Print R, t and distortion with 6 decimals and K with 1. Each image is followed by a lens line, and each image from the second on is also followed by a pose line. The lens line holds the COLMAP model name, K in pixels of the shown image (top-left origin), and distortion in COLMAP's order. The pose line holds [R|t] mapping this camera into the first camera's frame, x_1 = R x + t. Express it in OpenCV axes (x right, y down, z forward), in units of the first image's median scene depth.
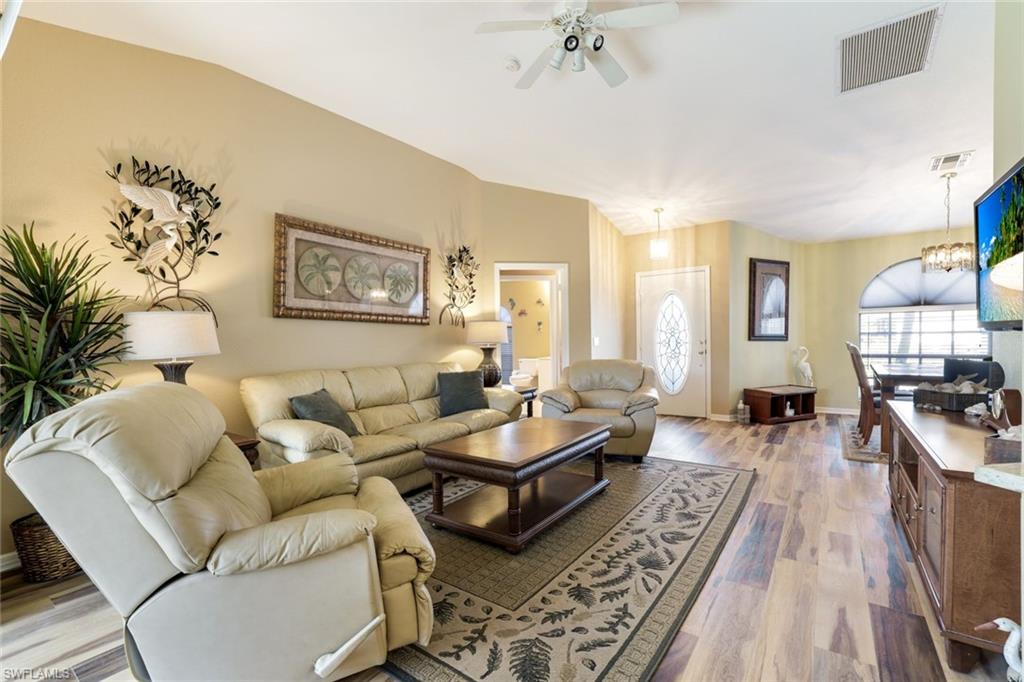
lens RADIAL K [[446.5, 0, 509.5], [0, 446.5, 349.7], [0, 0, 1]] dist [-0.010095, 0.002691]
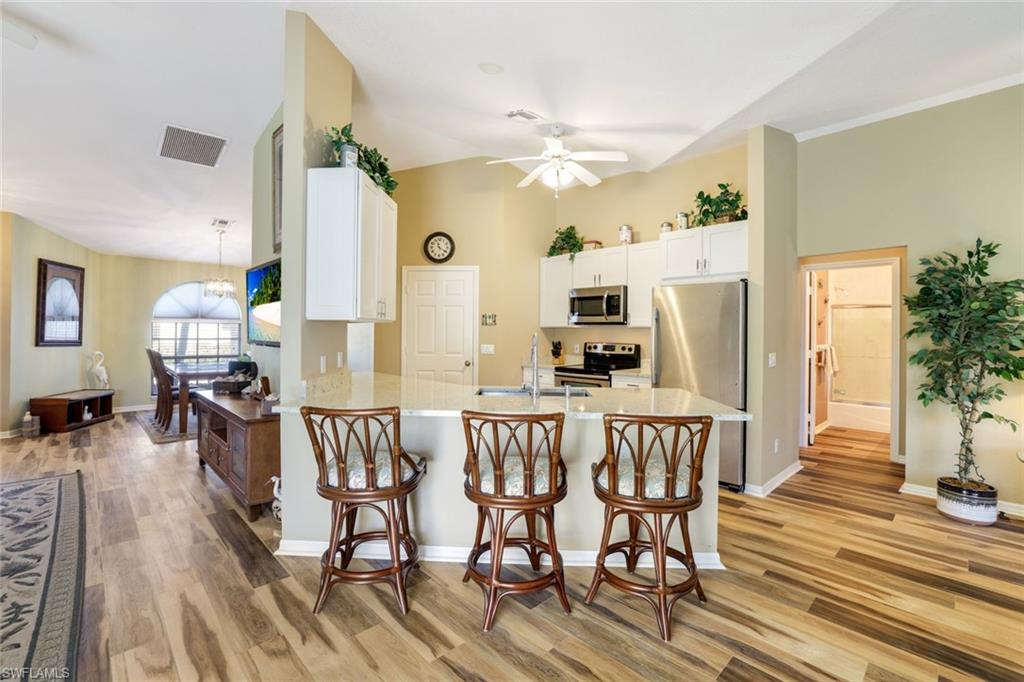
lens RADIAL K [[446.5, 0, 502.8], [0, 446.5, 336.9], [0, 0, 1]] dist [-0.010095, 0.002691]
pose [[0.182904, 0.015407, 0.983010, -0.249590], [0.011322, 0.999778, -0.017777, -0.015237], [-0.983066, 0.014381, 0.182689, -0.155300]]
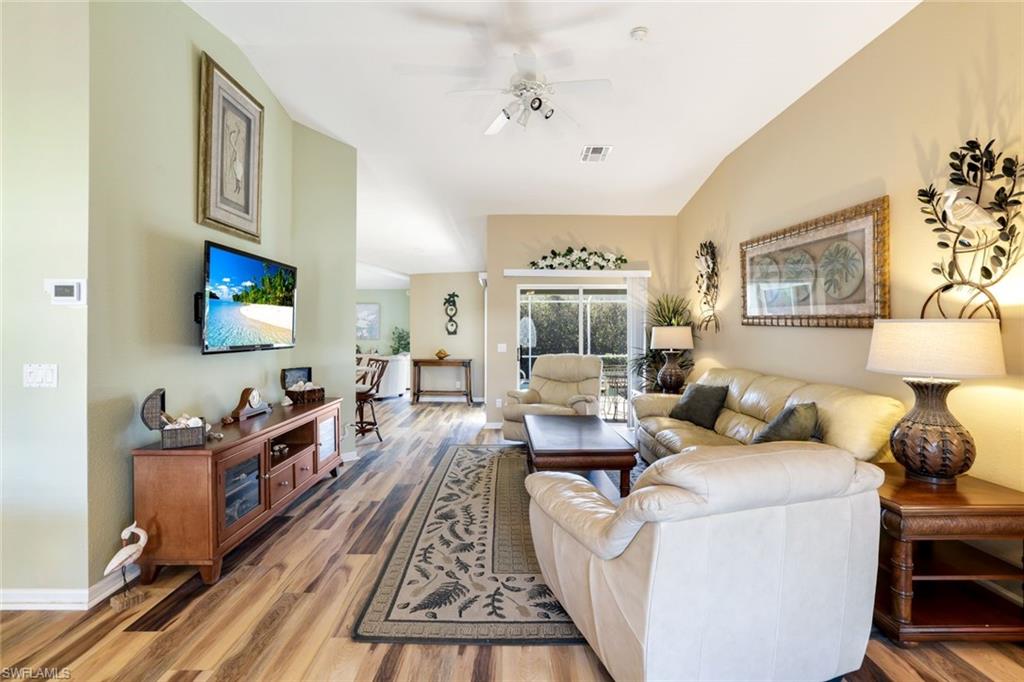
lens RADIAL K [[446.5, 0, 516.6], [0, 446.5, 330.7], [0, 0, 1]] dist [-0.010095, 0.002691]
pose [[-0.793431, 0.019742, -0.608340, 0.585625], [-0.001349, 0.999414, 0.034193, -0.076232], [0.608658, 0.027950, -0.792940, 1.246581]]
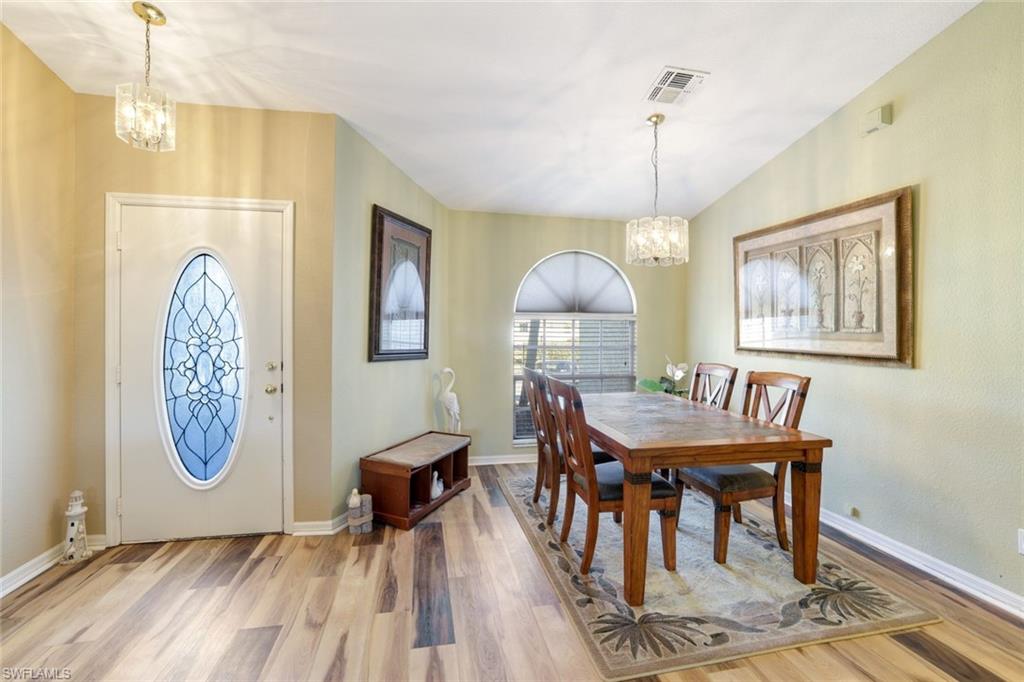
lens RADIAL K [[446.5, 0, 518.5], [0, 446.5, 334.1], [0, 0, 1]] dist [-0.010095, 0.002691]
pose [[0.665047, 0.018547, 0.746571, 0.349095], [0.002323, 0.999635, -0.026903, -0.050959], [-0.746798, 0.019626, 0.664761, 0.693784]]
